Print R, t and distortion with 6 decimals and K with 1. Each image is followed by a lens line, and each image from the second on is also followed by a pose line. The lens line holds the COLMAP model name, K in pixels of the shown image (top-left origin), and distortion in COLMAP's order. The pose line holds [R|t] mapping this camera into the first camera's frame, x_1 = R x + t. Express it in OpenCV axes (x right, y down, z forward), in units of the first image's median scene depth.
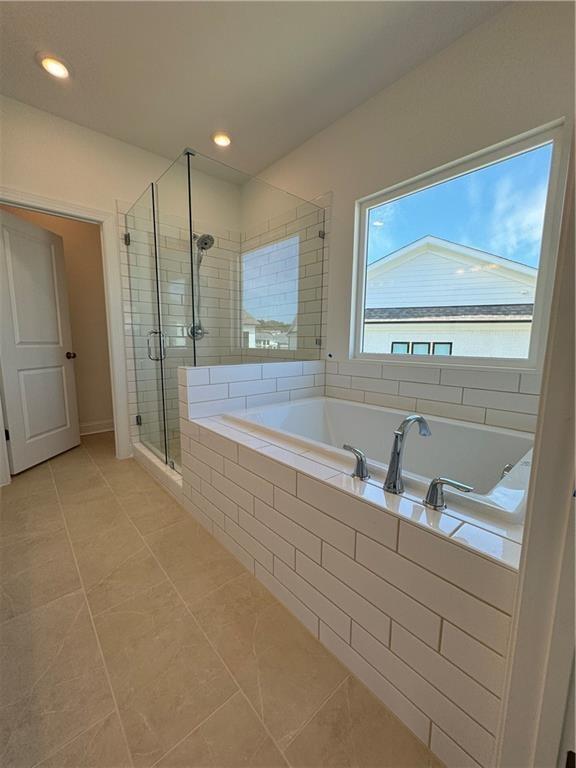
lens RADIAL K [[306.3, 0, 290.5], [0, 306.3, 386.8], [0, 0, 1]] dist [-0.001699, -0.000150]
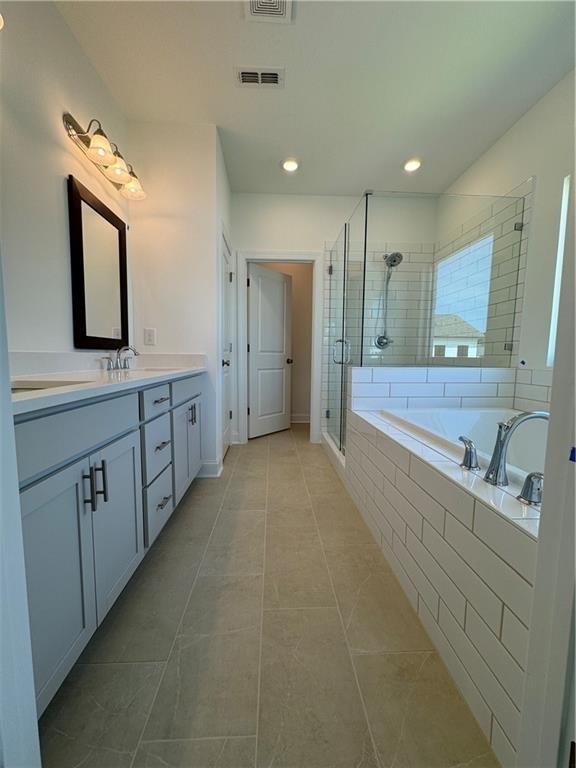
lens RADIAL K [[306.3, 0, 290.5], [0, 306.3, 386.8], [0, 0, 1]] dist [-0.001699, -0.000150]
pose [[0.785197, 0.060436, -0.616290, 0.154978], [-0.090988, 0.995684, -0.018284, 0.041961], [0.612525, 0.070431, 0.787307, -0.073107]]
